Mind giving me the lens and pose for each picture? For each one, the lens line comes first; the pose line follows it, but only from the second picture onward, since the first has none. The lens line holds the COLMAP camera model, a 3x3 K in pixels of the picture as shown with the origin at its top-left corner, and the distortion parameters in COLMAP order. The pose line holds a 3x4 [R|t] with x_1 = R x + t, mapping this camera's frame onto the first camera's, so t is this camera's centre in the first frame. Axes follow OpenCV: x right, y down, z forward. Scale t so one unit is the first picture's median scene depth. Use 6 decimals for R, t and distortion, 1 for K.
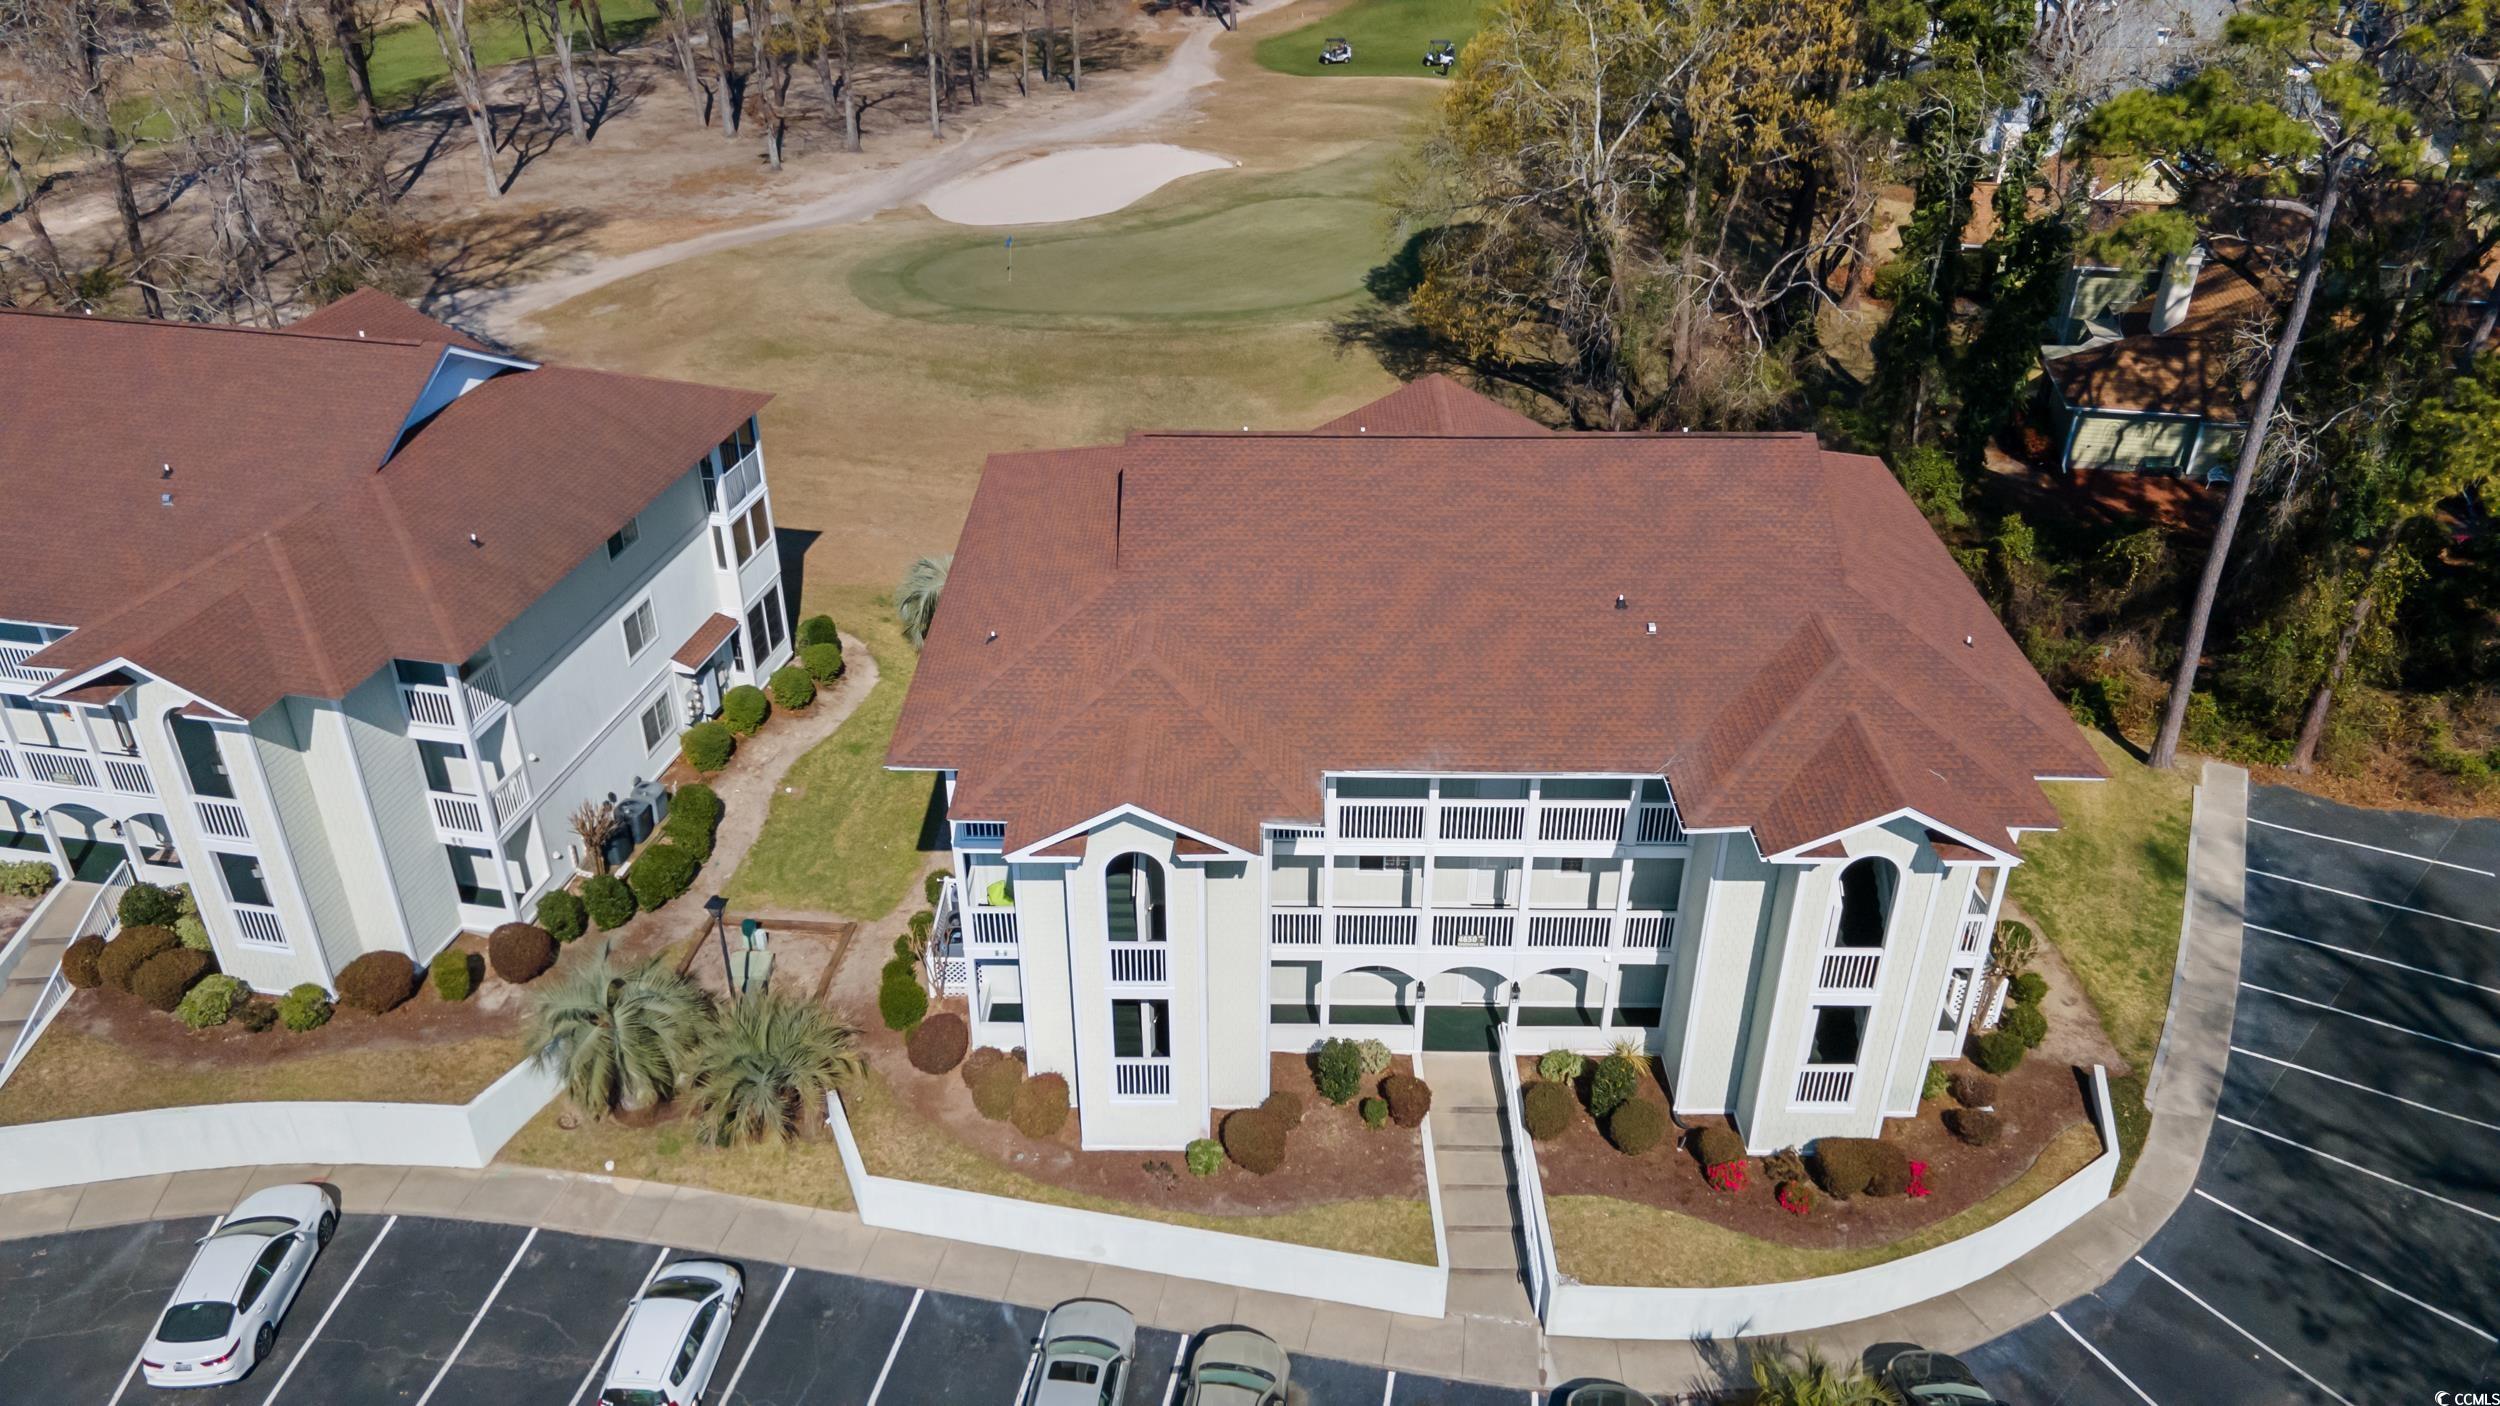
lens RADIAL K [[1816.7, 0, 1237.3], [0, 1816.7, 718.7], [0, 0, 1]] dist [0.059297, 0.001337]
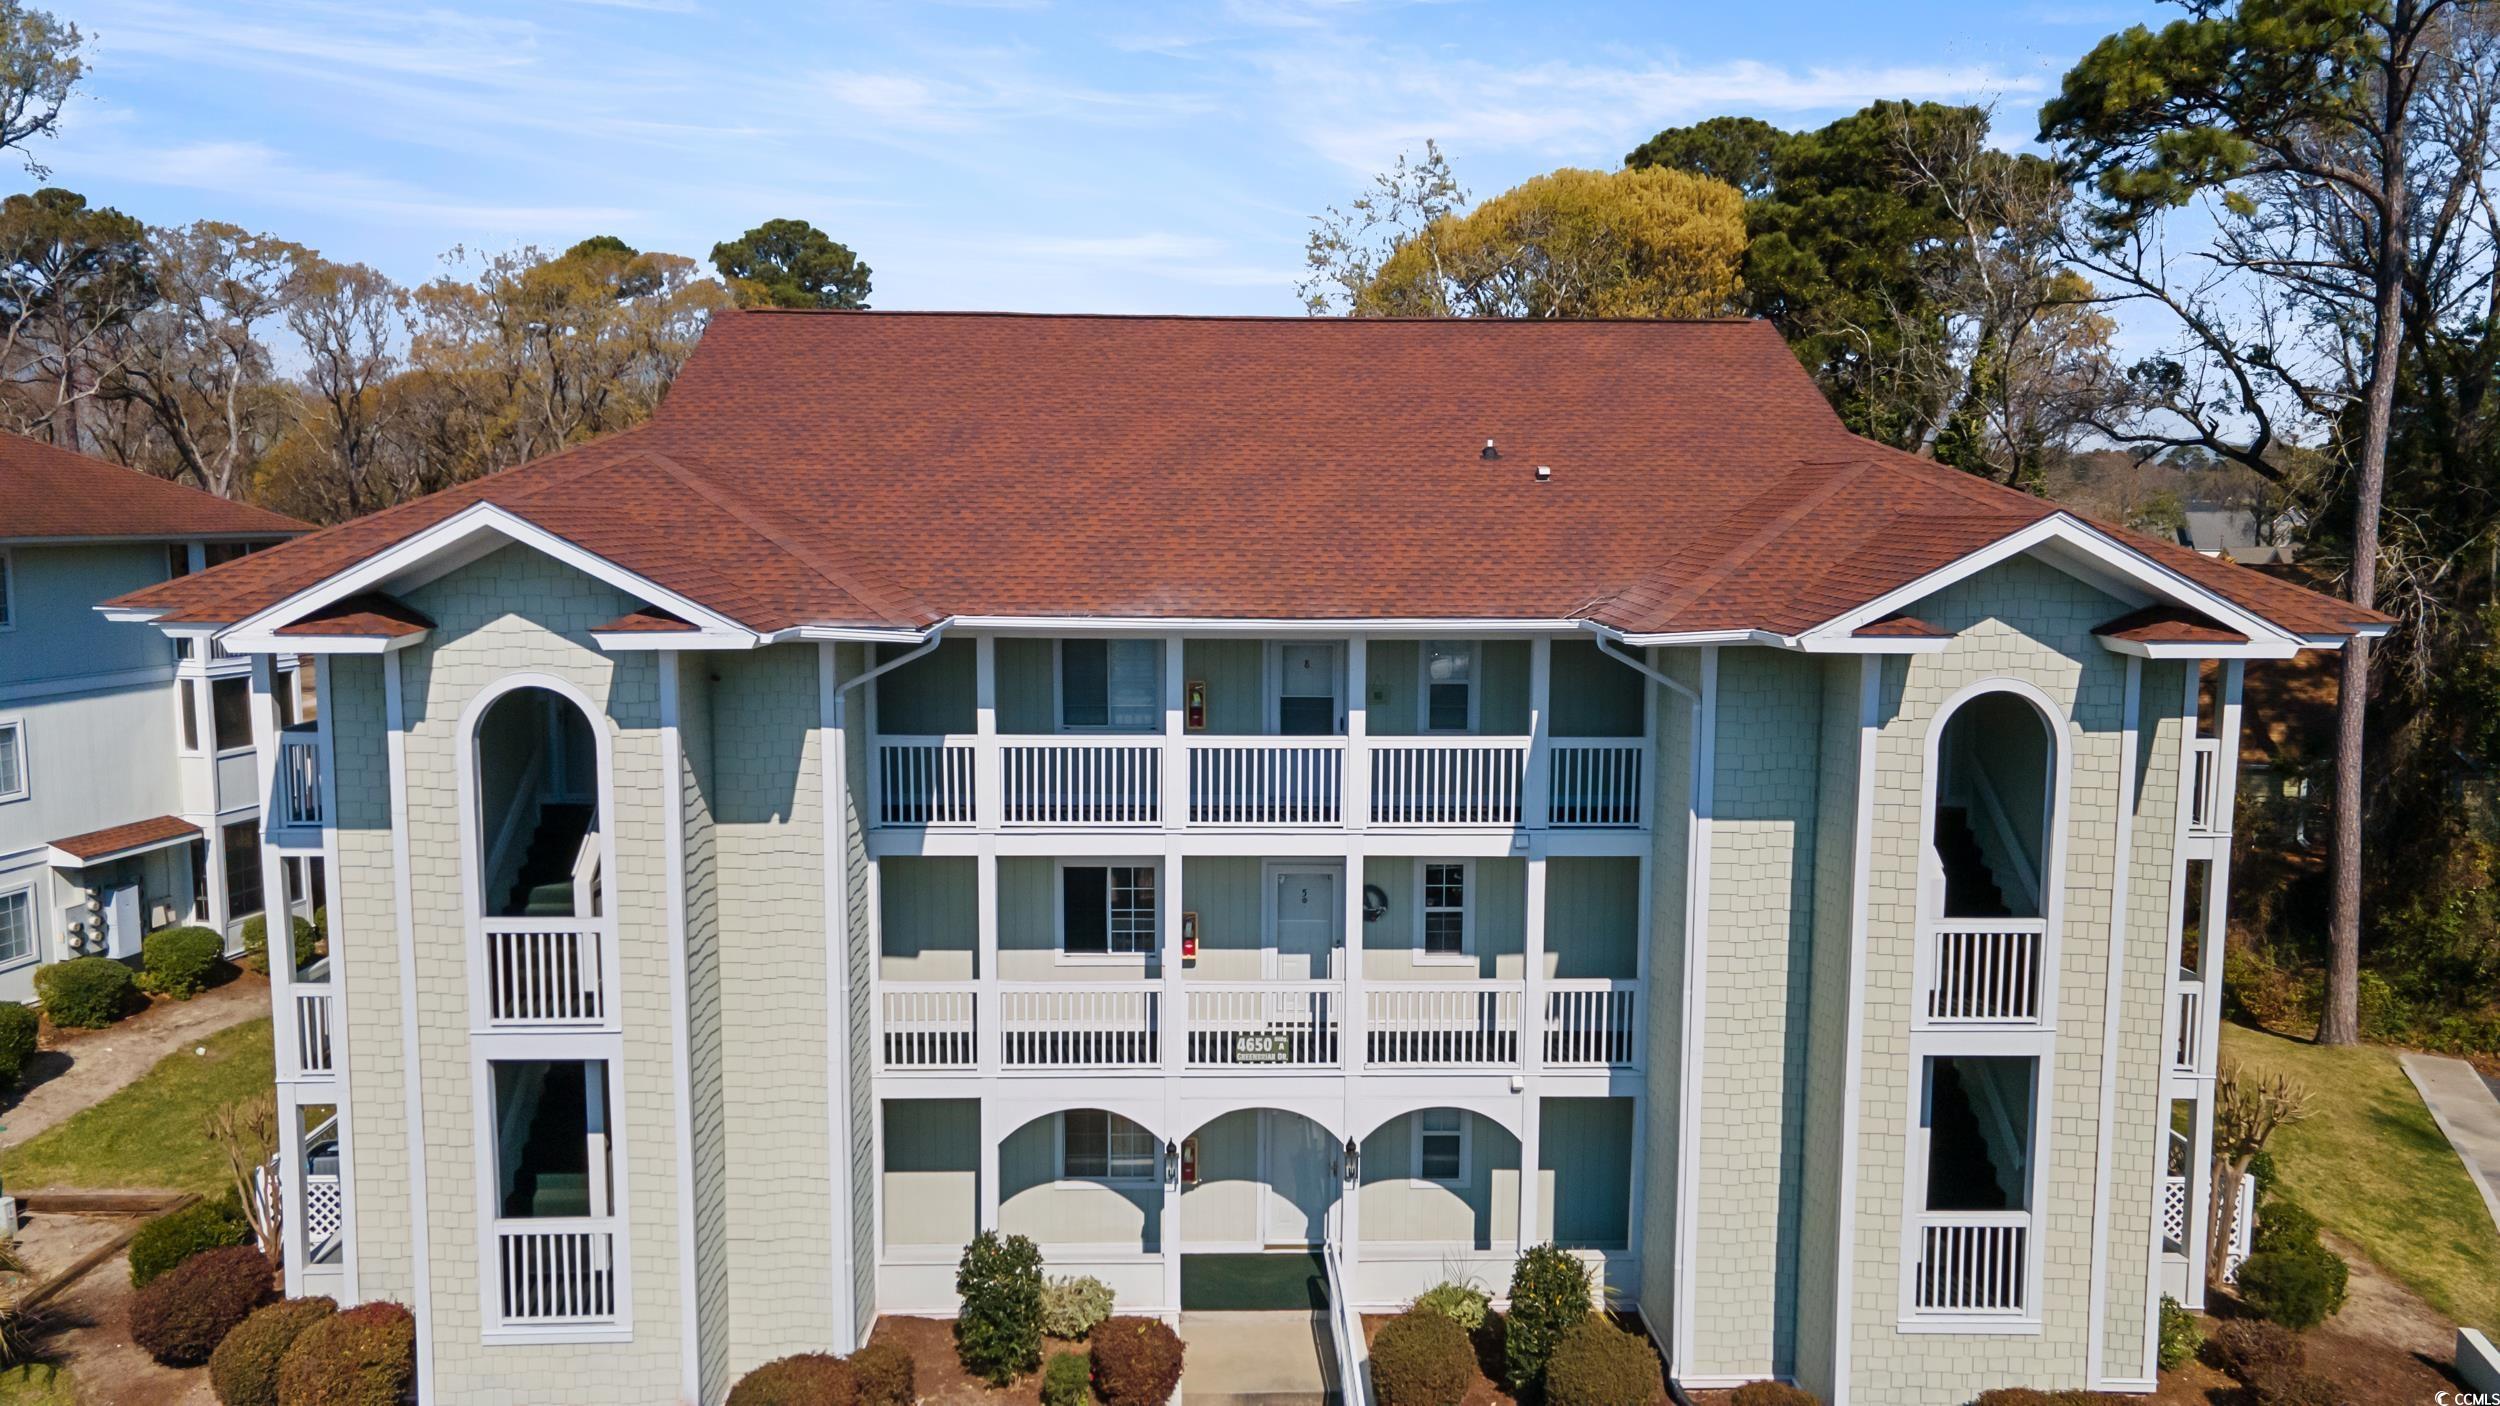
lens RADIAL K [[1816.7, 0, 1237.3], [0, 1816.7, 718.7], [0, 0, 1]] dist [0.059297, 0.001337]
pose [[0.999239, 0.001044, 0.038986, 0.103318], [0.014914, 0.913427, -0.406730, 0.257928], [-0.036035, 0.407002, 0.912716, 0.487469]]
